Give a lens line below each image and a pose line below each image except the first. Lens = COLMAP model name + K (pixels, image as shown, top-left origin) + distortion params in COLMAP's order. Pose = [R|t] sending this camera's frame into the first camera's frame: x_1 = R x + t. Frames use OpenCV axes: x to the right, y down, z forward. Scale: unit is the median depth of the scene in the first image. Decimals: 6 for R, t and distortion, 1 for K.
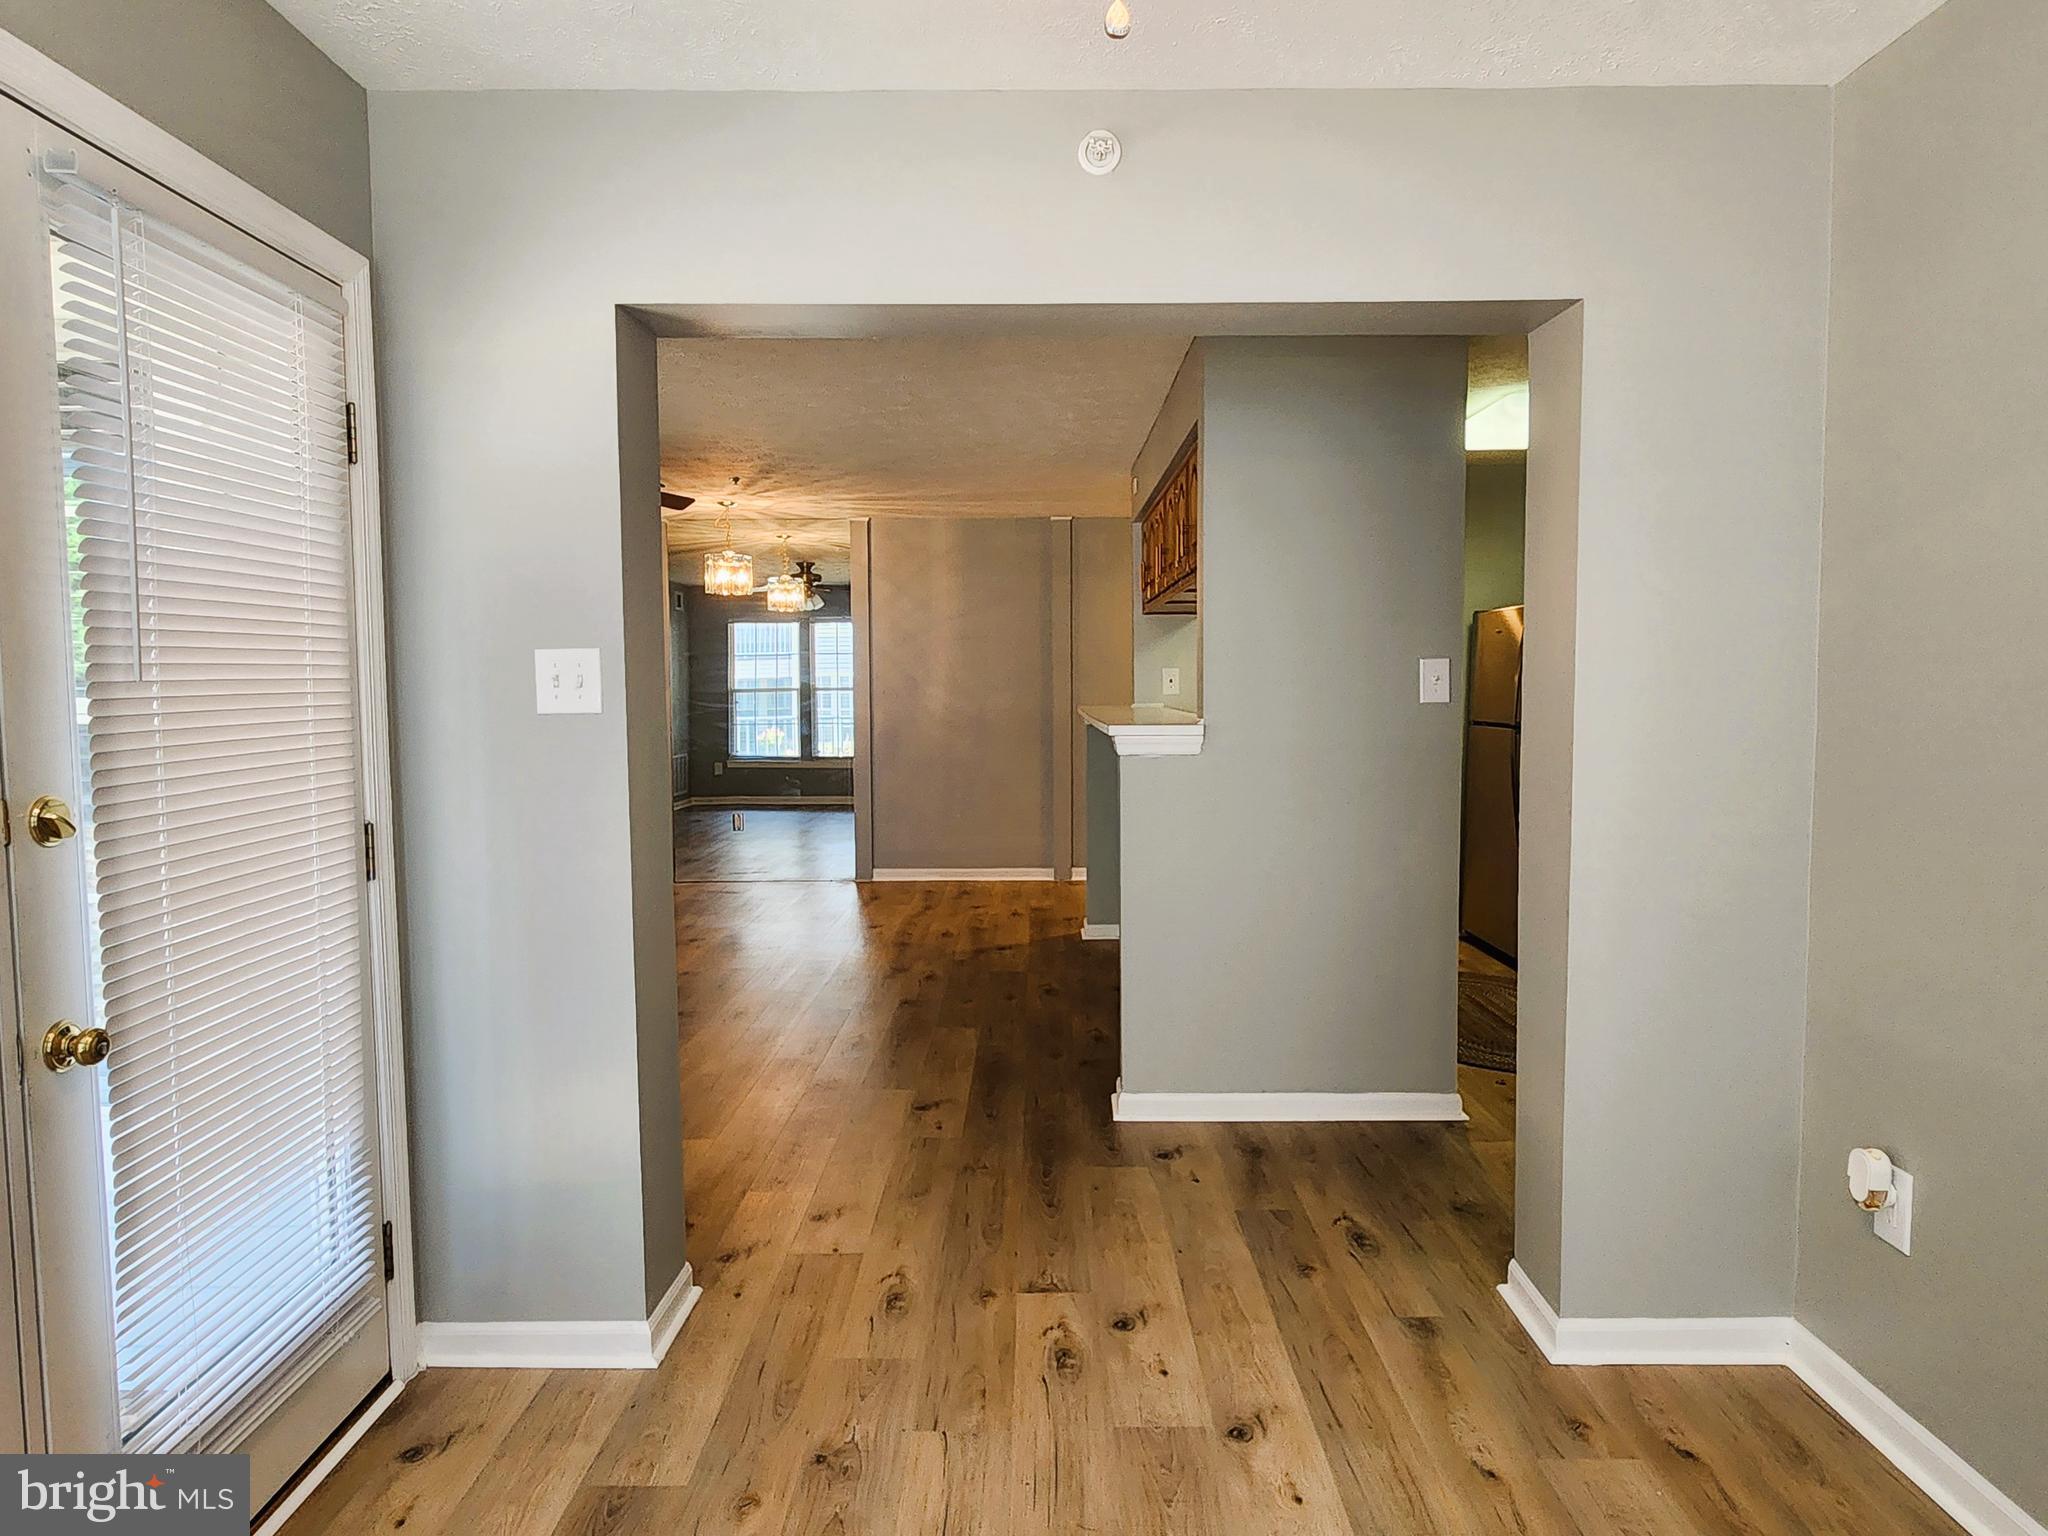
lens RADIAL K [[1245.8, 0, 1032.8], [0, 1245.8, 772.2], [0, 0, 1]] dist [0.001042, -0.003165]
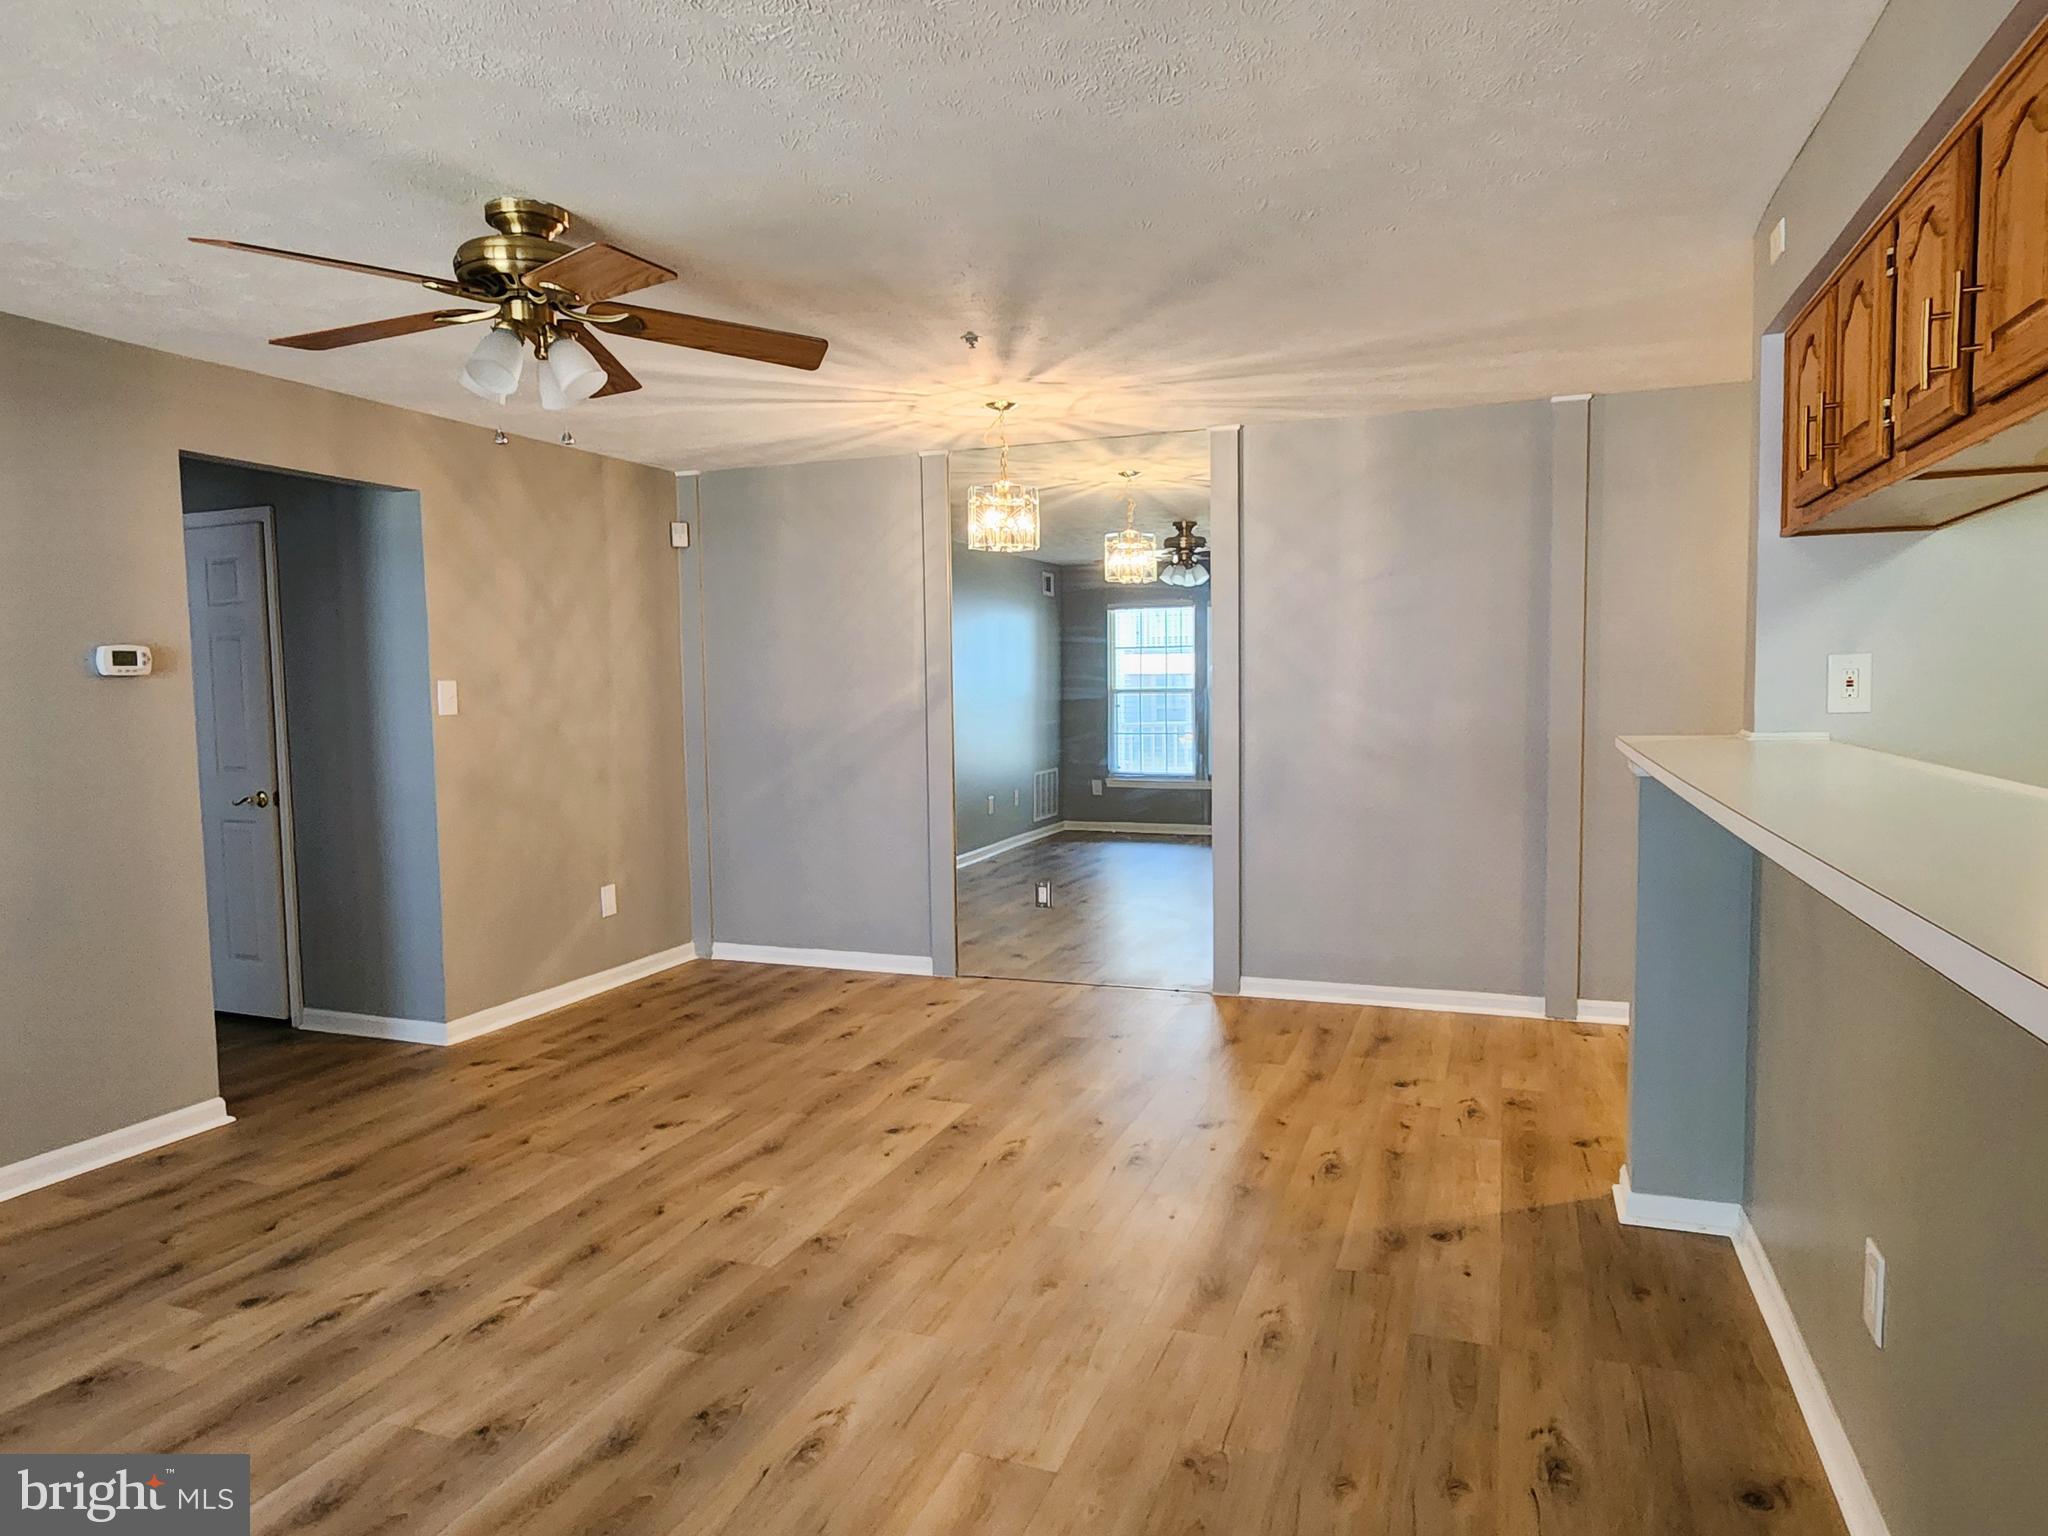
lens RADIAL K [[1245.8, 0, 1032.8], [0, 1245.8, 772.2], [0, 0, 1]] dist [0.001042, -0.003165]
pose [[0.935937, 0.016673, -0.351773, -0.004809], [-0.015220, 0.999860, 0.006897, -0.030855], [0.351839, -0.001101, 0.936060, 0.369539]]
